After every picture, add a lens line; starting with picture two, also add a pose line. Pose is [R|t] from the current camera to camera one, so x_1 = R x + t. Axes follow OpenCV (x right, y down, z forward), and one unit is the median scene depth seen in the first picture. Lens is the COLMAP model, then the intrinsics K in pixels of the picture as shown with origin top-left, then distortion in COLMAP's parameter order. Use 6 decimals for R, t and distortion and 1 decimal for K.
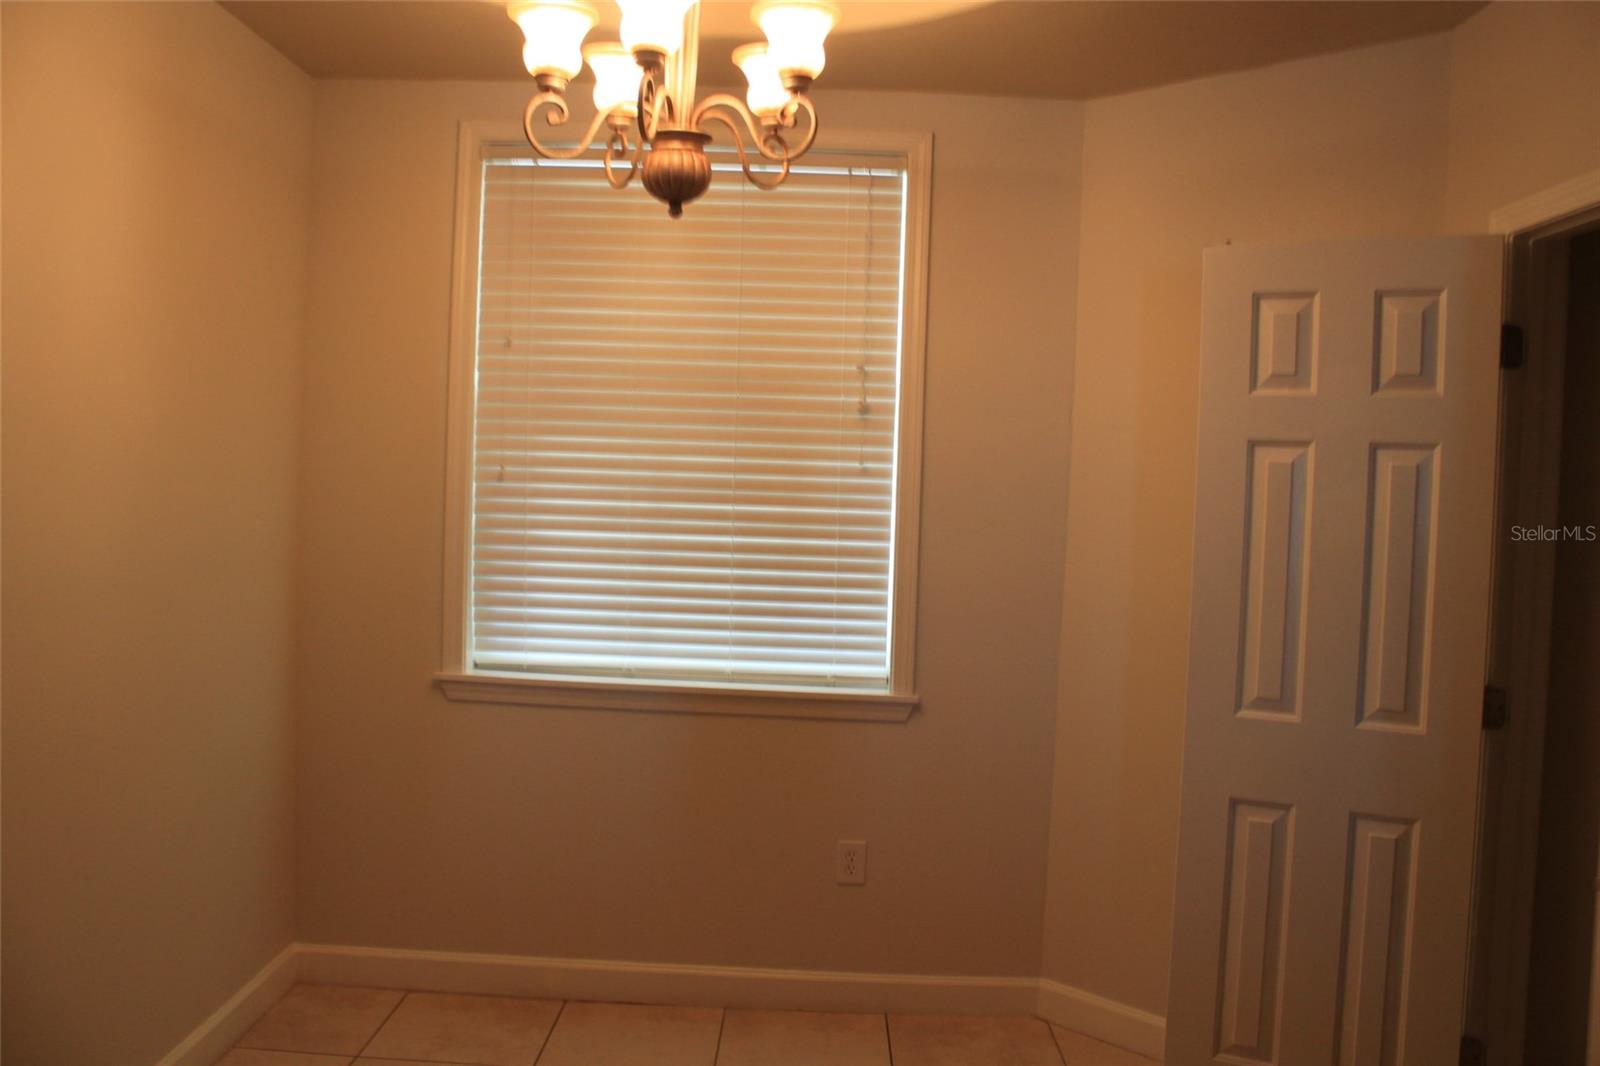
lens RADIAL K [[1338.4, 0, 806.9], [0, 1338.4, 529.4], [0, 0, 1]] dist [-0.170279, 0.156354]
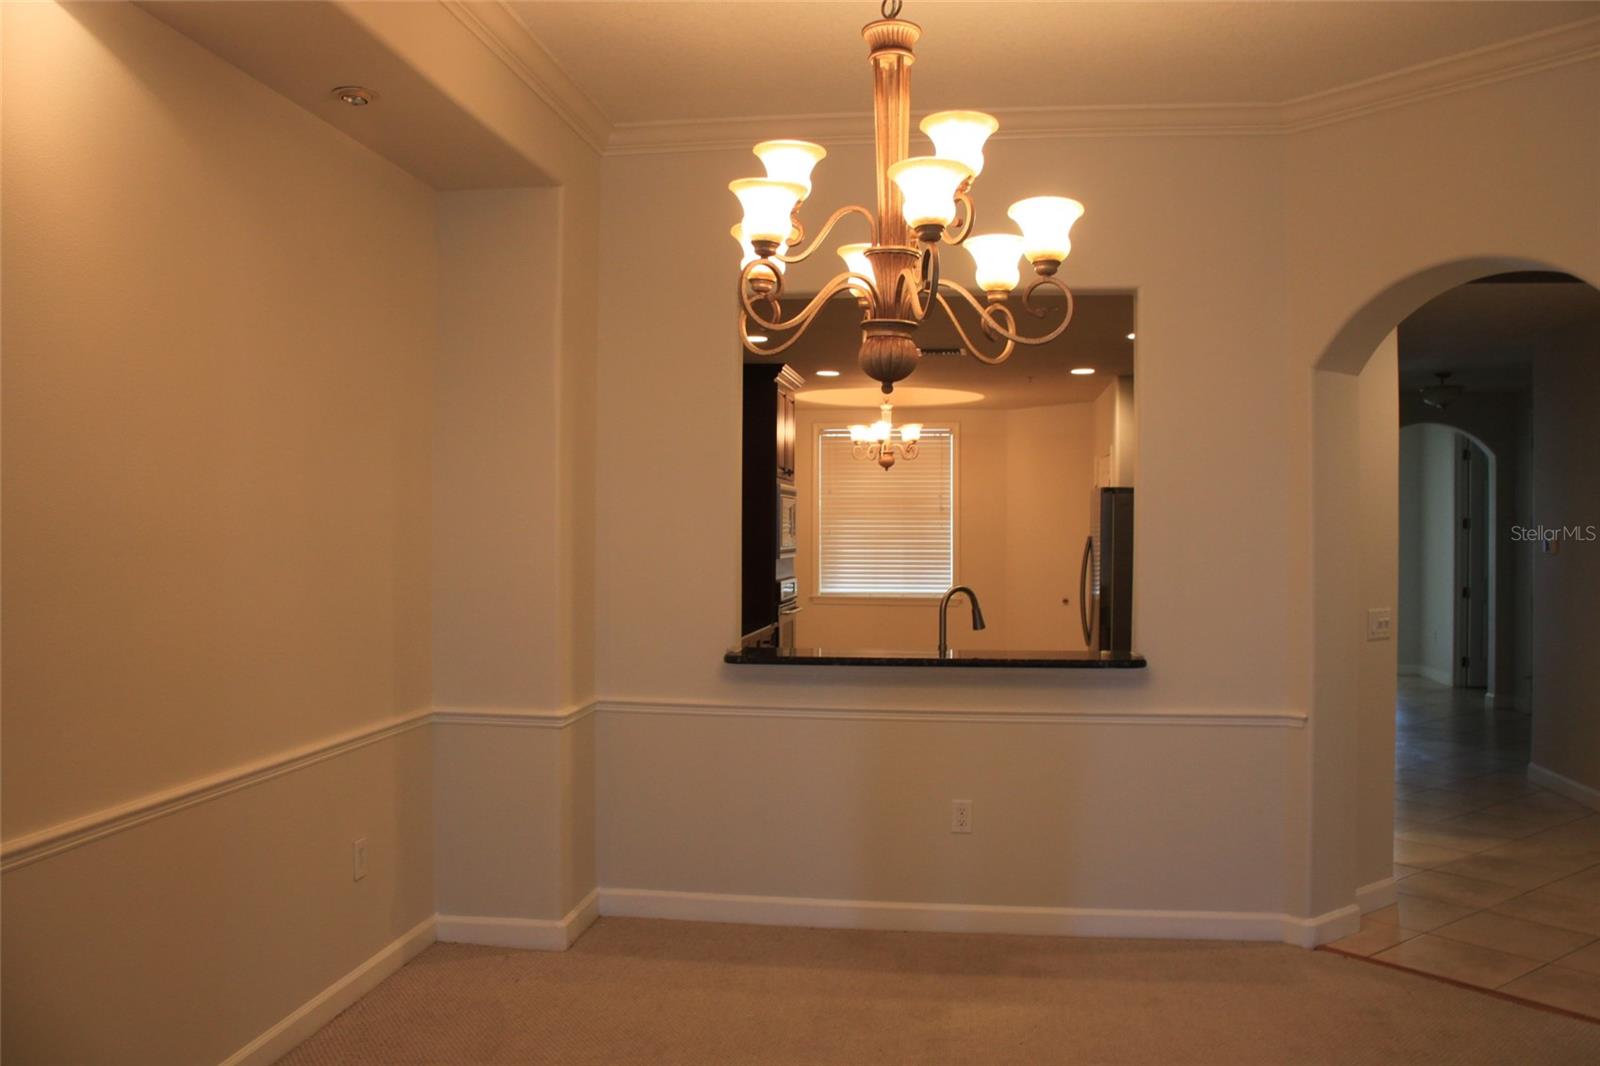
lens RADIAL K [[1338.4, 0, 806.9], [0, 1338.4, 529.4], [0, 0, 1]] dist [-0.170279, 0.156354]
pose [[0.992392, -0.032752, -0.118680, 0.101285], [0.028016, 0.998751, -0.041359, 0.083105], [0.119887, 0.037719, 0.992071, -2.224629]]
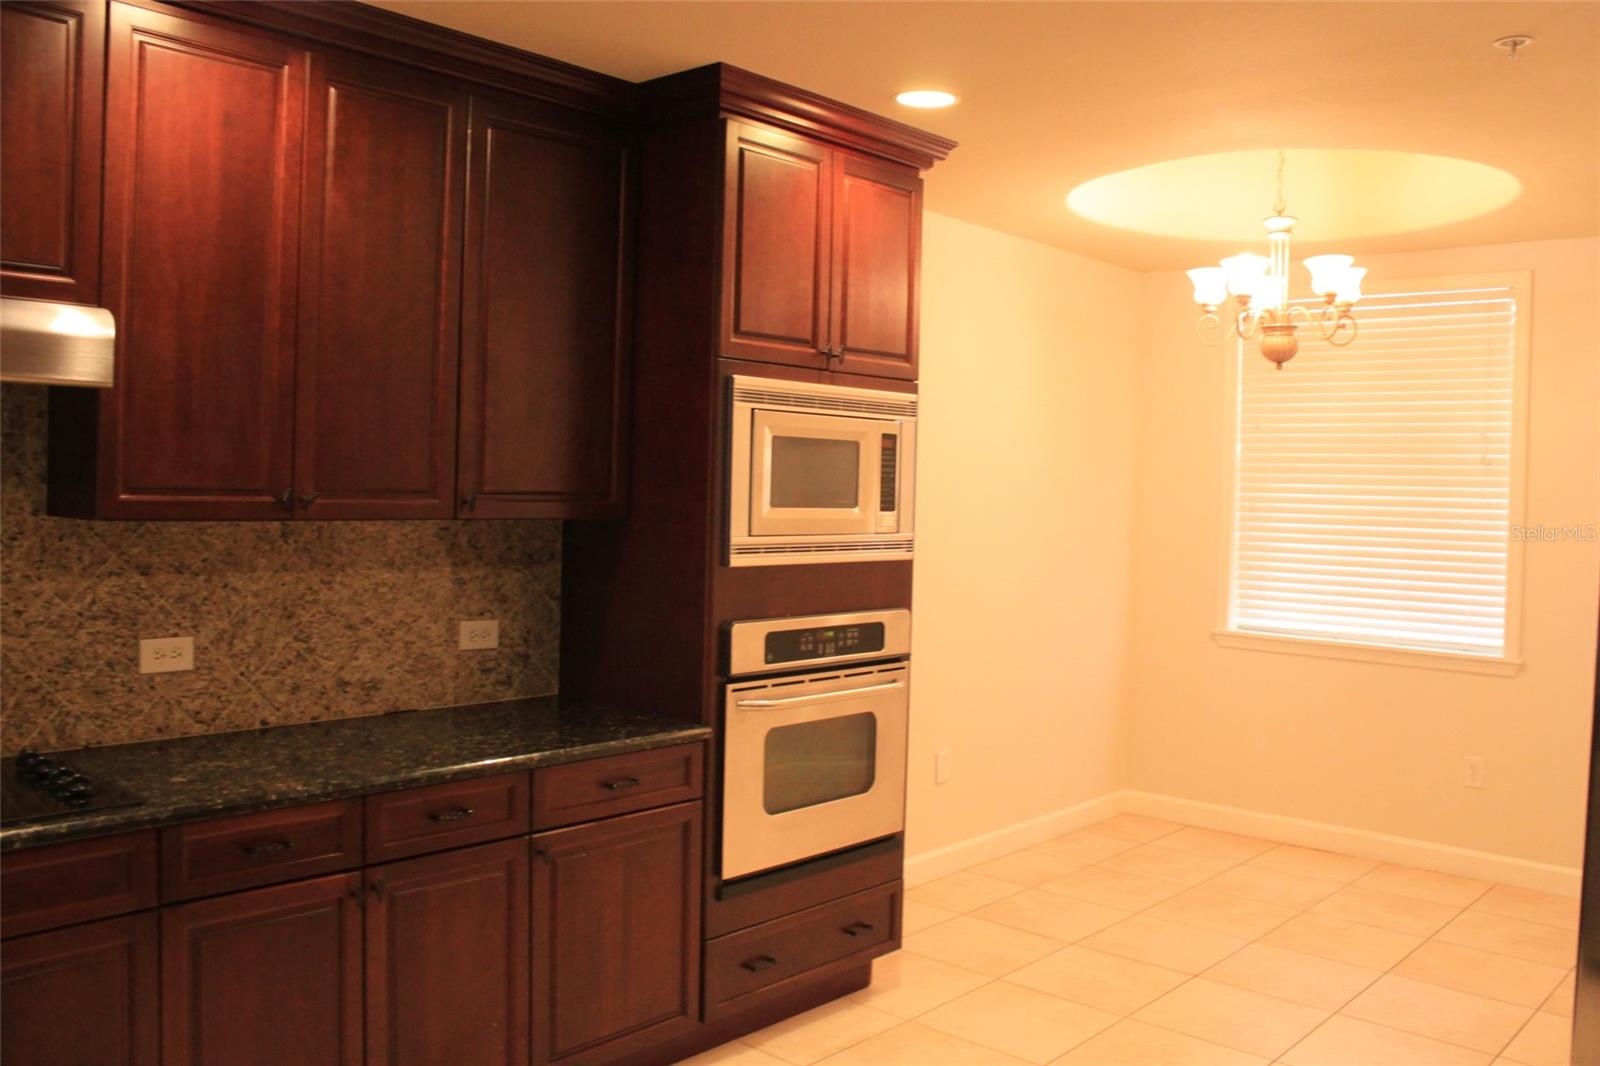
lens RADIAL K [[1338.4, 0, 806.9], [0, 1338.4, 529.4], [0, 0, 1]] dist [-0.170279, 0.156354]
pose [[0.750318, 0.004175, -0.661063, 0.421852], [-0.021766, 0.999594, -0.018392, 0.026196], [0.660718, 0.028189, 0.750105, -0.561409]]
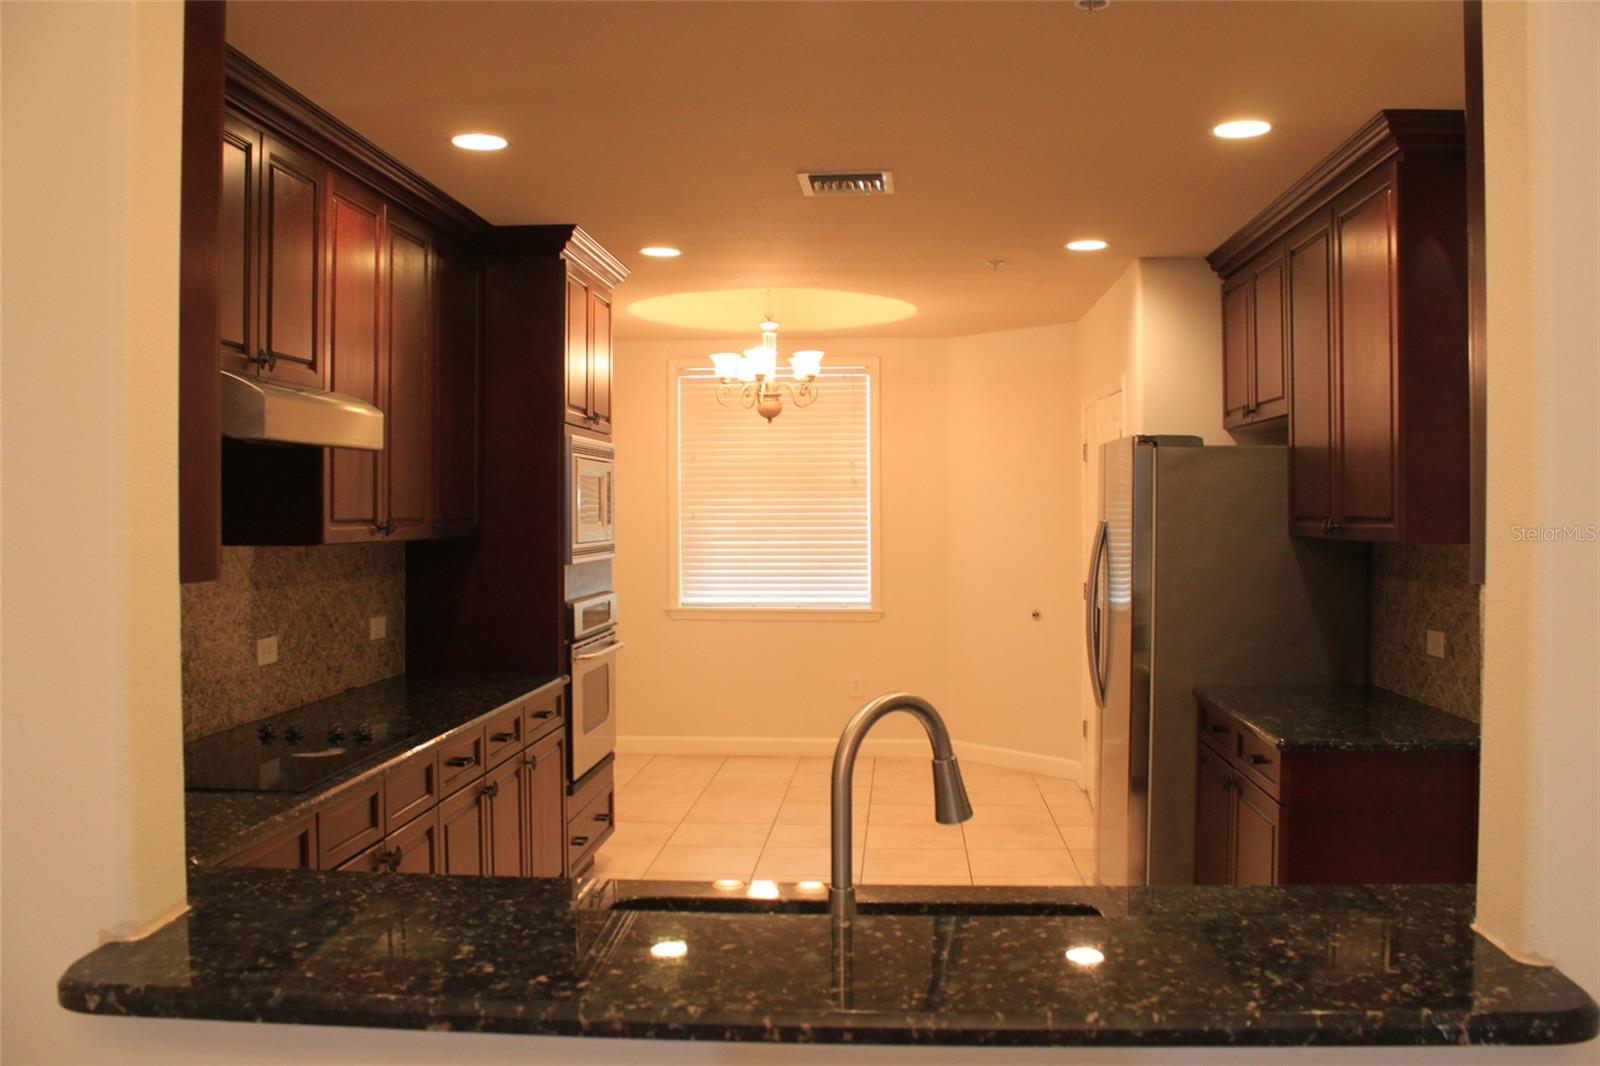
lens RADIAL K [[1338.4, 0, 806.9], [0, 1338.4, 529.4], [0, 0, 1]] dist [-0.170279, 0.156354]
pose [[0.997556, -0.039155, -0.057862, 0.090713], [0.037738, 0.998965, -0.025389, 0.043785], [0.058797, 0.023144, 0.998002, -1.234812]]
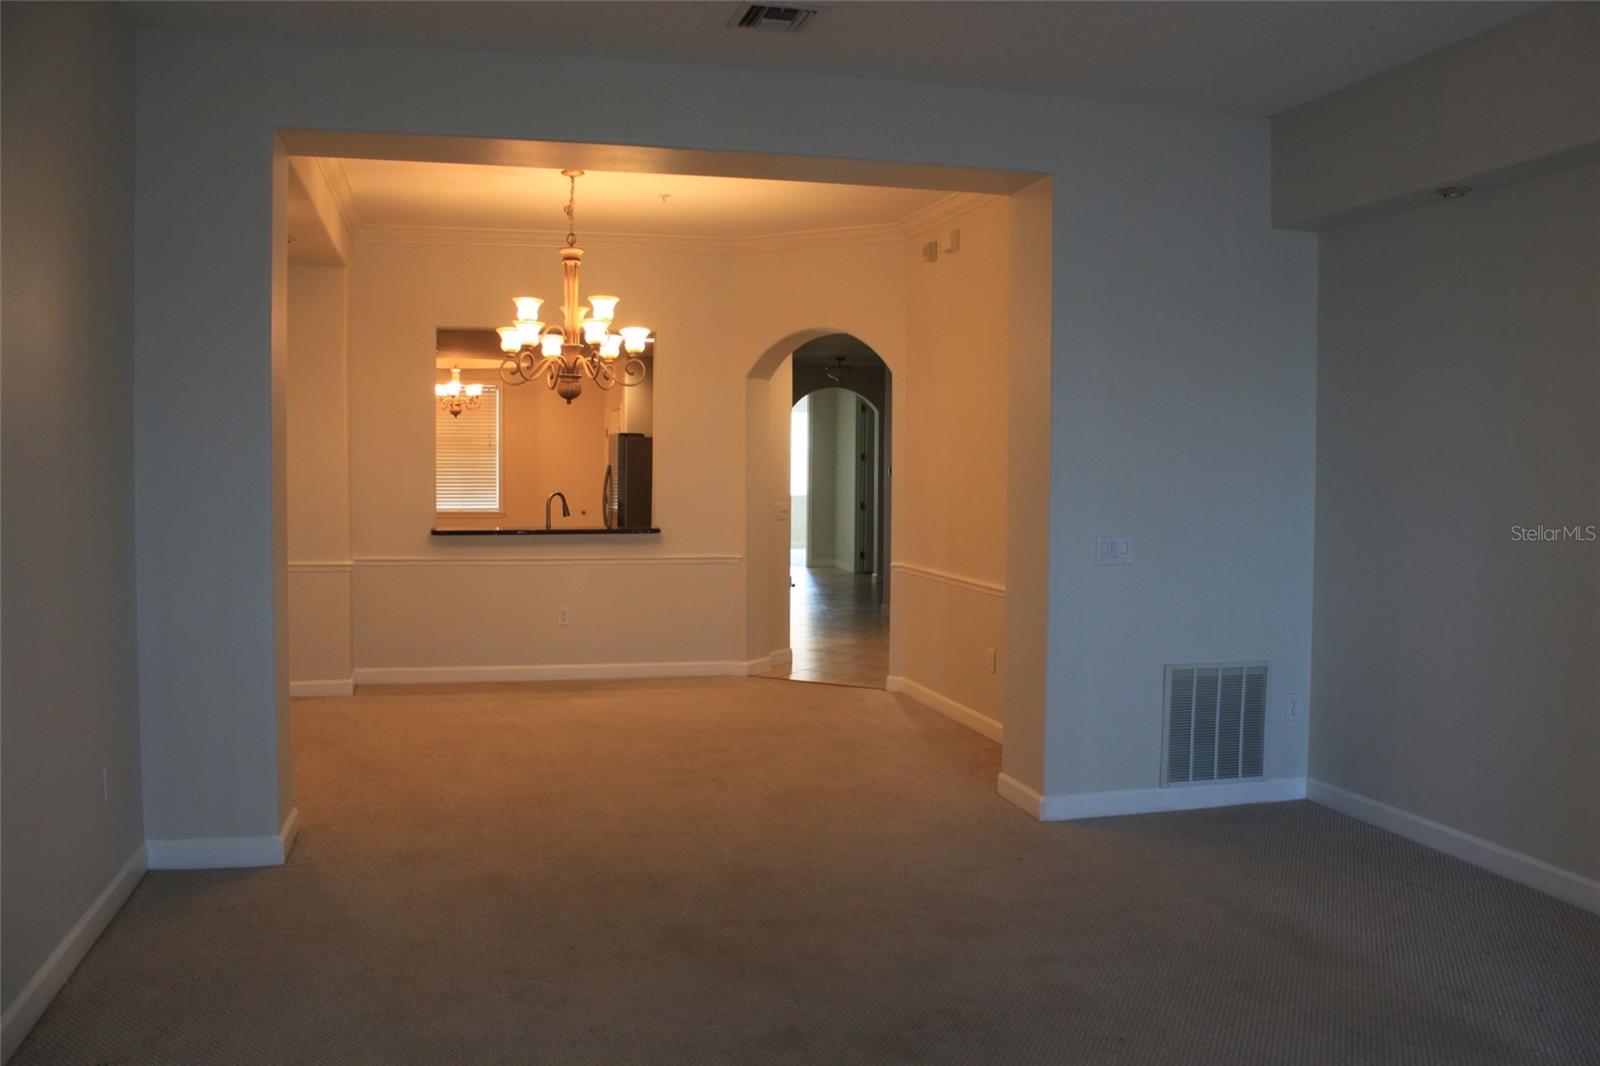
lens RADIAL K [[1338.4, 0, 806.9], [0, 1338.4, 529.4], [0, 0, 1]] dist [-0.170279, 0.156354]
pose [[0.961870, -0.042892, 0.270121, -0.139243], [0.038104, 0.999010, 0.022948, 0.121143], [-0.270838, -0.011781, 0.962553, -3.380308]]
